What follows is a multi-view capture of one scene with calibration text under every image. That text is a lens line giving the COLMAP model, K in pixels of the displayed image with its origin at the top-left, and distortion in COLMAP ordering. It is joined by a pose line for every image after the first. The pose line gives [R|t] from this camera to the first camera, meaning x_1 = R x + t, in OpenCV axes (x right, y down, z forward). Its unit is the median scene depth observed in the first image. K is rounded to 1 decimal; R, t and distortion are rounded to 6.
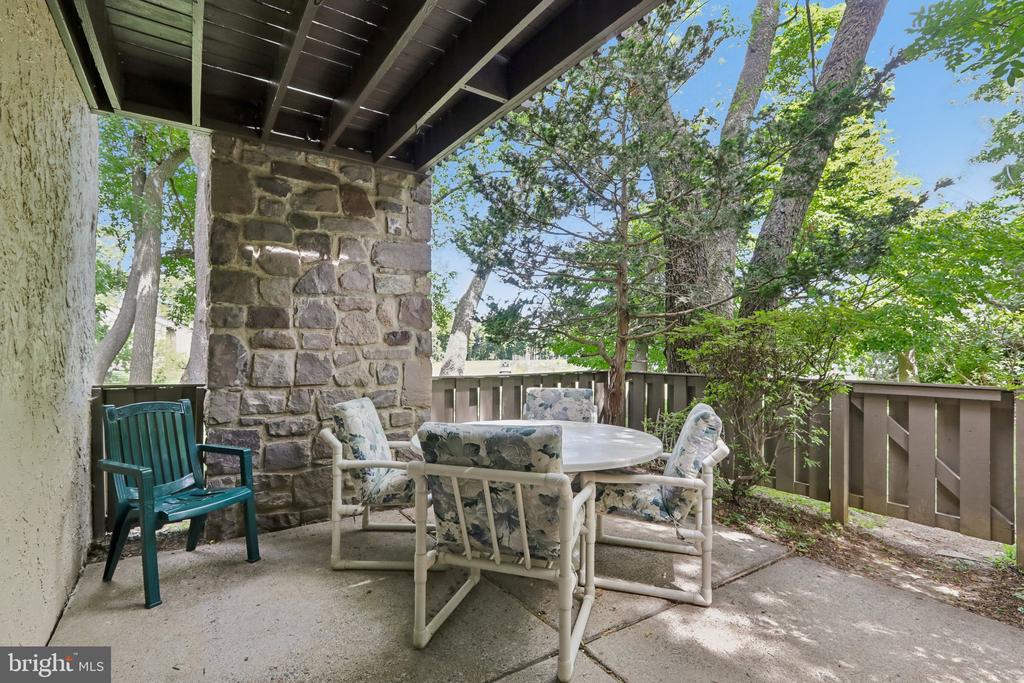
lens RADIAL K [[475.8, 0, 508.3], [0, 475.8, 343.8], [0, 0, 1]] dist [-0.003718, 0.000432]
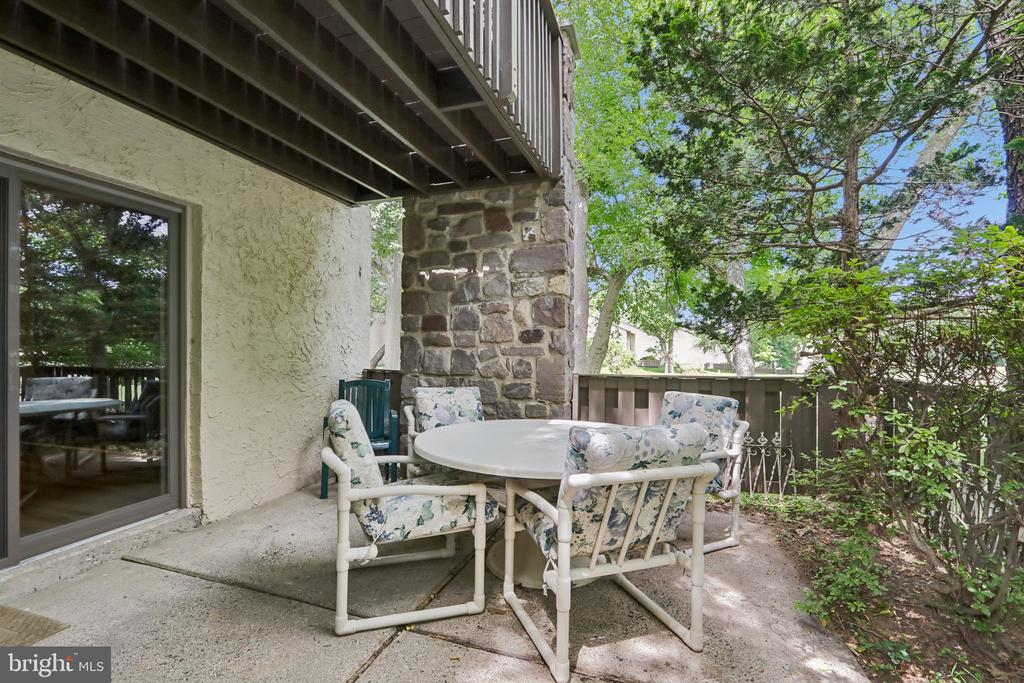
lens RADIAL K [[475.8, 0, 506.8], [0, 475.8, 343.9], [0, 0, 1]] dist [-0.003718, 0.000432]
pose [[0.611299, -0.011942, -0.791309, 0.639056], [0.007710, 0.999929, -0.009135, 0.016633], [0.791362, -0.000517, 0.611348, 0.316288]]
